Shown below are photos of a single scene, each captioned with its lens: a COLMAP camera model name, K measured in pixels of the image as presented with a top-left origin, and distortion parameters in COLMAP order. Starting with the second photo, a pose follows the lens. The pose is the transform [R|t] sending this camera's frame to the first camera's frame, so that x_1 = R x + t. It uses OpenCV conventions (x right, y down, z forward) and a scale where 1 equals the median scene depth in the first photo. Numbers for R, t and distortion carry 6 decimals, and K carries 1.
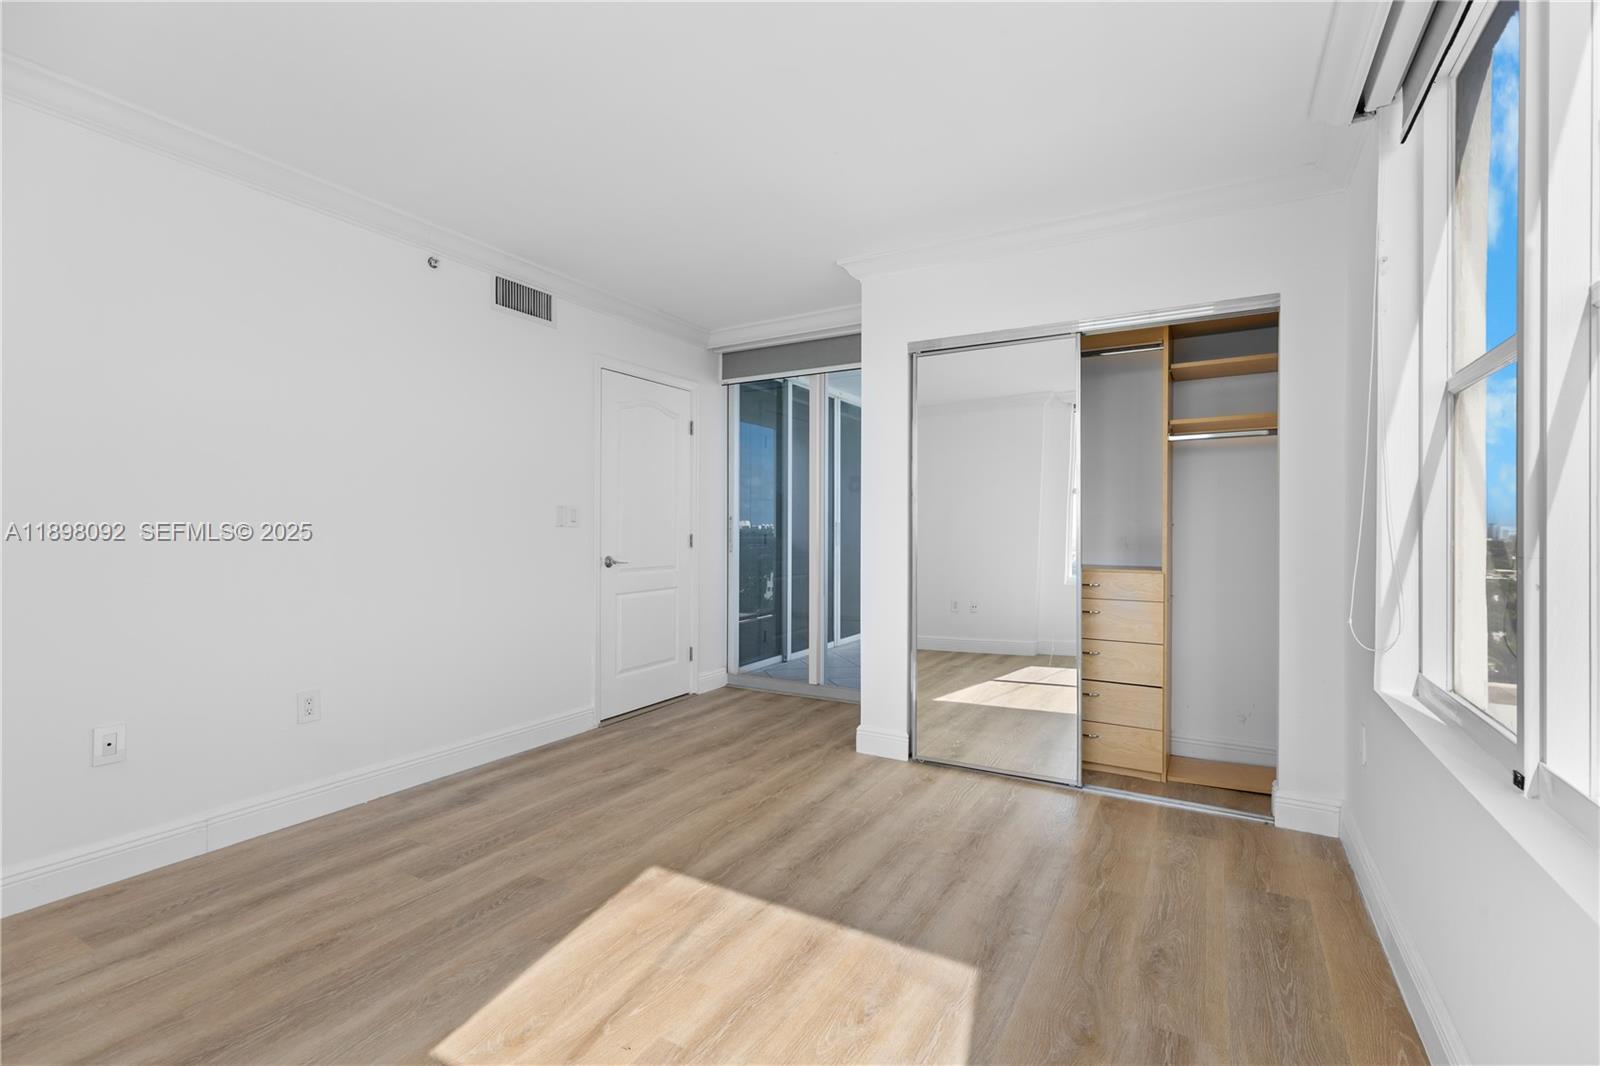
lens RADIAL K [[717.9, 0, 804.6], [0, 717.9, 521.1], [0, 0, 1]] dist [0.002742, -0.000236]
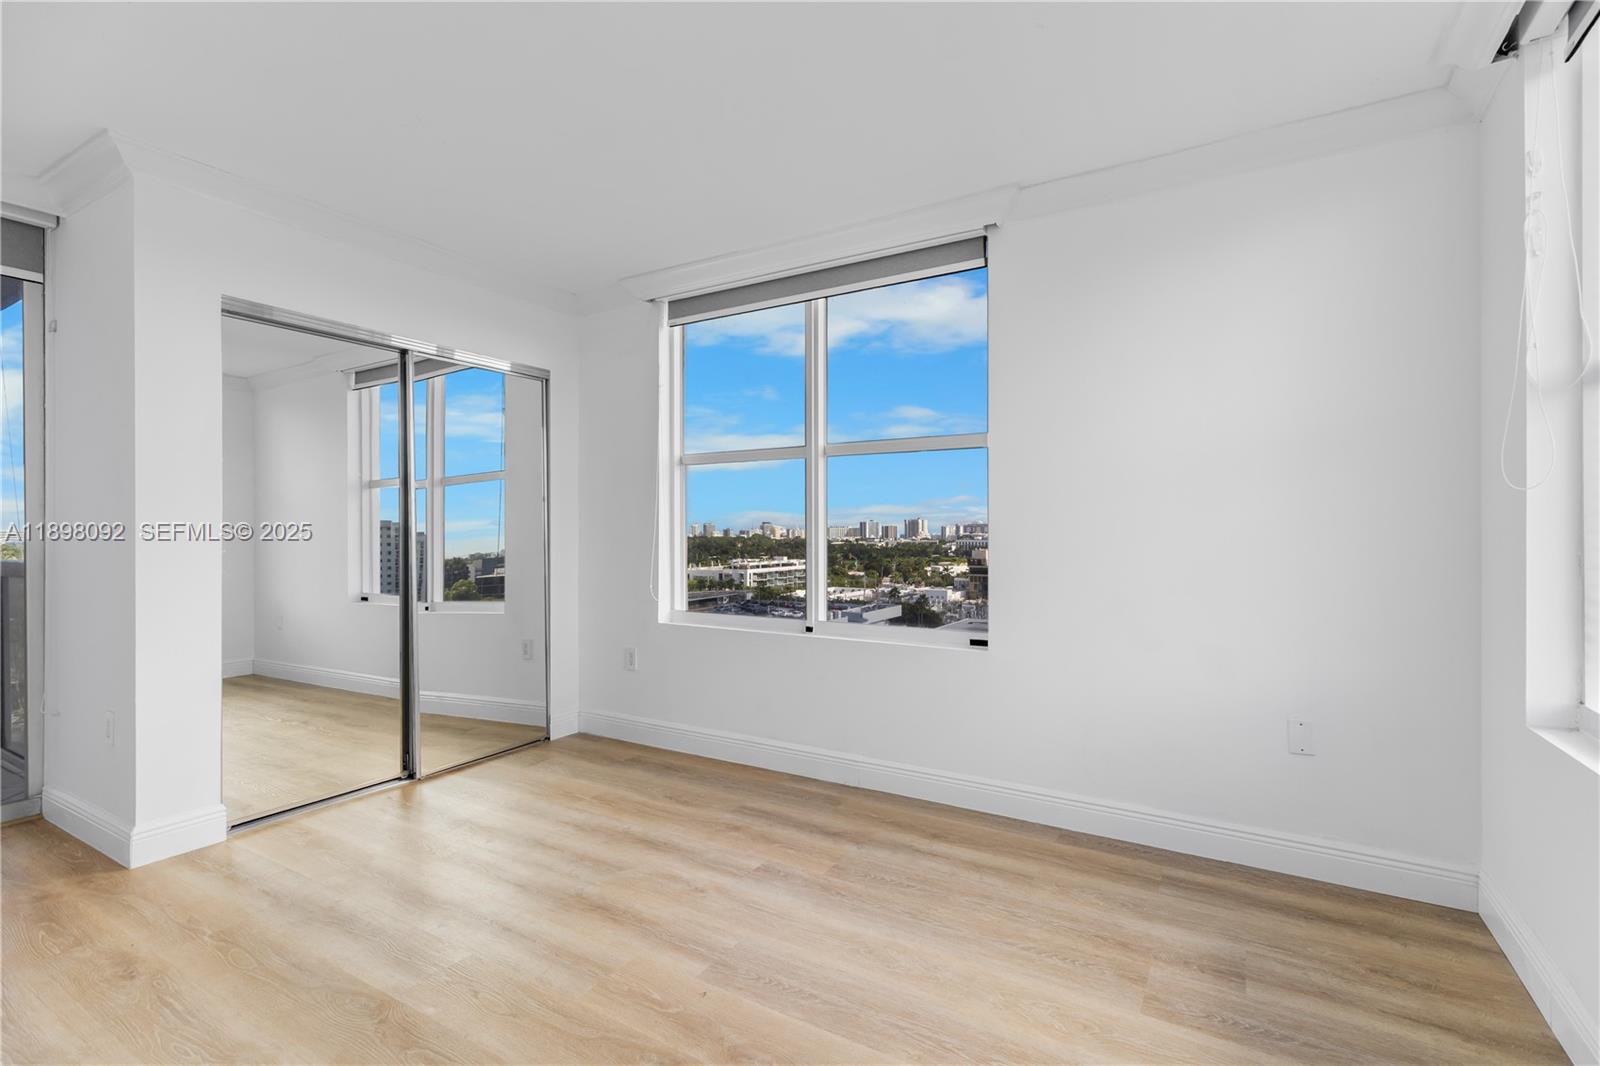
lens RADIAL K [[733.3, 0, 802.7], [0, 733.3, 531.3], [0, 0, 1]] dist [0.005016, -0.000004]
pose [[0.018981, -0.003580, 0.999813, -0.902439], [-0.004306, 0.999984, 0.003662, -0.001126], [-0.999811, -0.004375, 0.018965, 0.532454]]
